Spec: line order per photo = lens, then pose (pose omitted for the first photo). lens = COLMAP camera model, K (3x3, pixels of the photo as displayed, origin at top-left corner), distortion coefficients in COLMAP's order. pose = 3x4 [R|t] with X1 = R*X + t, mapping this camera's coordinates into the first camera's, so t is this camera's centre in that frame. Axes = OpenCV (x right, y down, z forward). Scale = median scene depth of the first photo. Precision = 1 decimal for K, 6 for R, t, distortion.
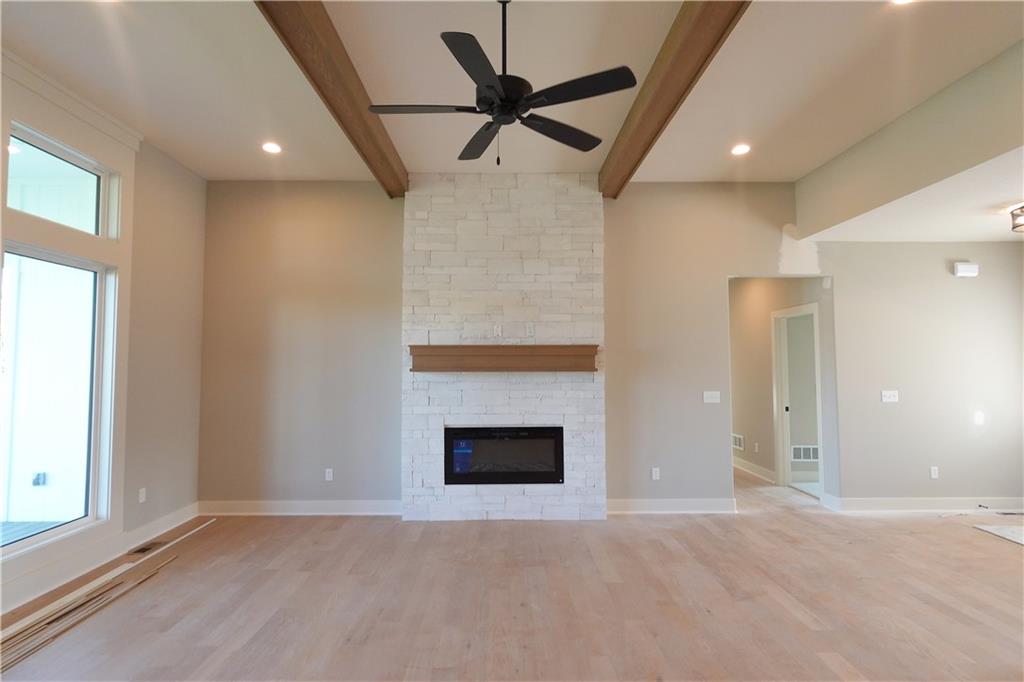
lens RADIAL K [[515.1, 0, 509.8], [0, 515.1, 340.9], [0, 0, 1]] dist [-0.001520, -0.001153]
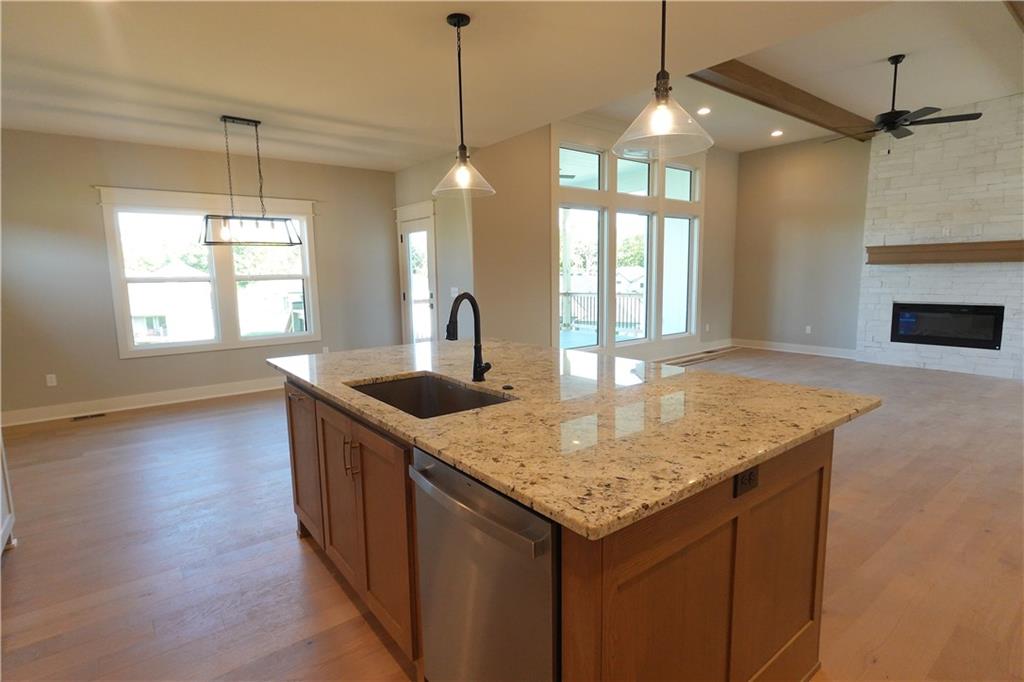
lens RADIAL K [[515.1, 0, 509.8], [0, 515.1, 340.9], [0, 0, 1]] dist [-0.001520, -0.001153]
pose [[0.604448, 0.097964, -0.790598, 0.376333], [0.054936, 0.984922, 0.164045, -0.023376], [0.794748, -0.142589, 0.589952, -0.728149]]
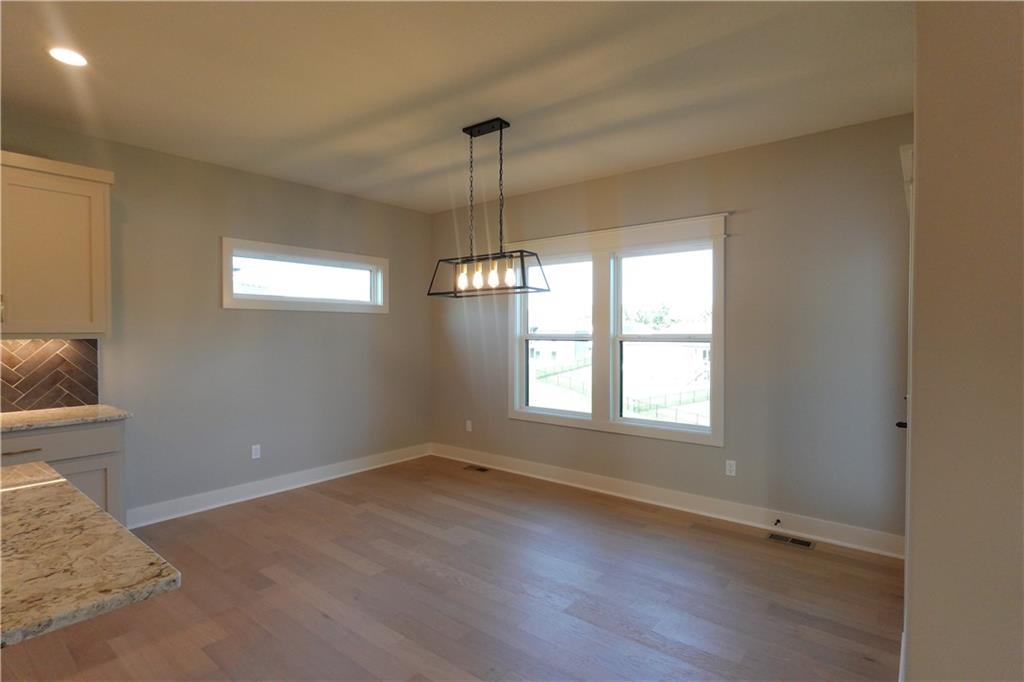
lens RADIAL K [[515.1, 0, 509.8], [0, 515.1, 340.9], [0, 0, 1]] dist [-0.001520, -0.001153]
pose [[-0.640857, 0.015523, -0.767503, -0.177378], [0.039778, 0.999124, -0.013007, 0.004033], [0.766629, -0.038866, -0.640913, -0.069626]]
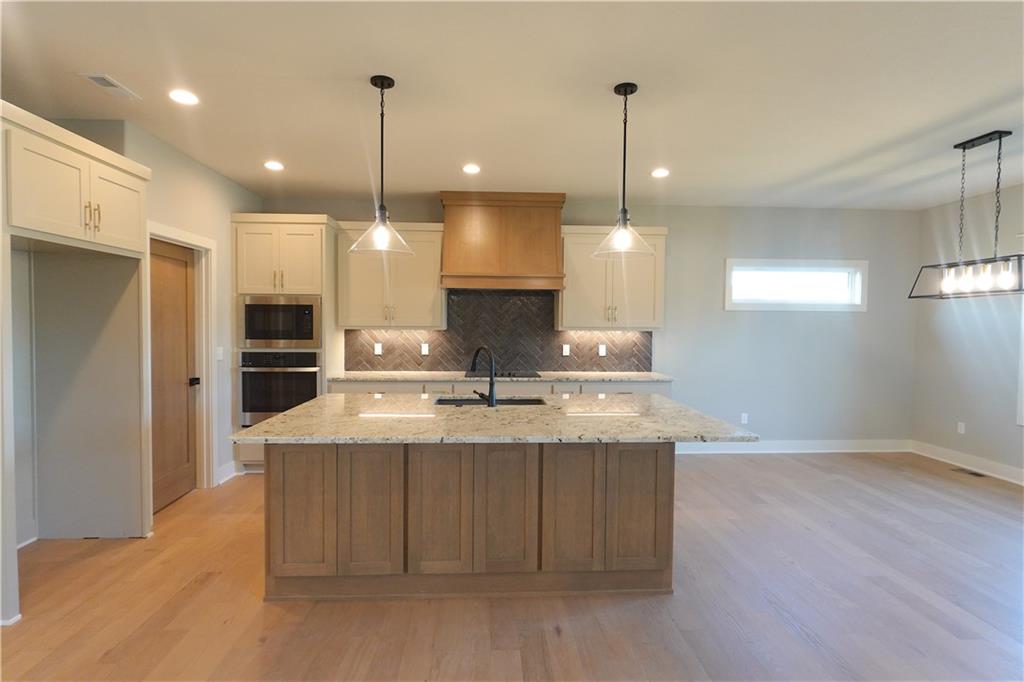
lens RADIAL K [[515.1, 0, 509.8], [0, 515.1, 340.9], [0, 0, 1]] dist [-0.001520, -0.001153]
pose [[-0.999107, -0.004961, -0.041952, 0.008440], [-0.004324, 0.999874, -0.015242, 0.009921], [0.042022, -0.015047, -0.999003, 0.170020]]
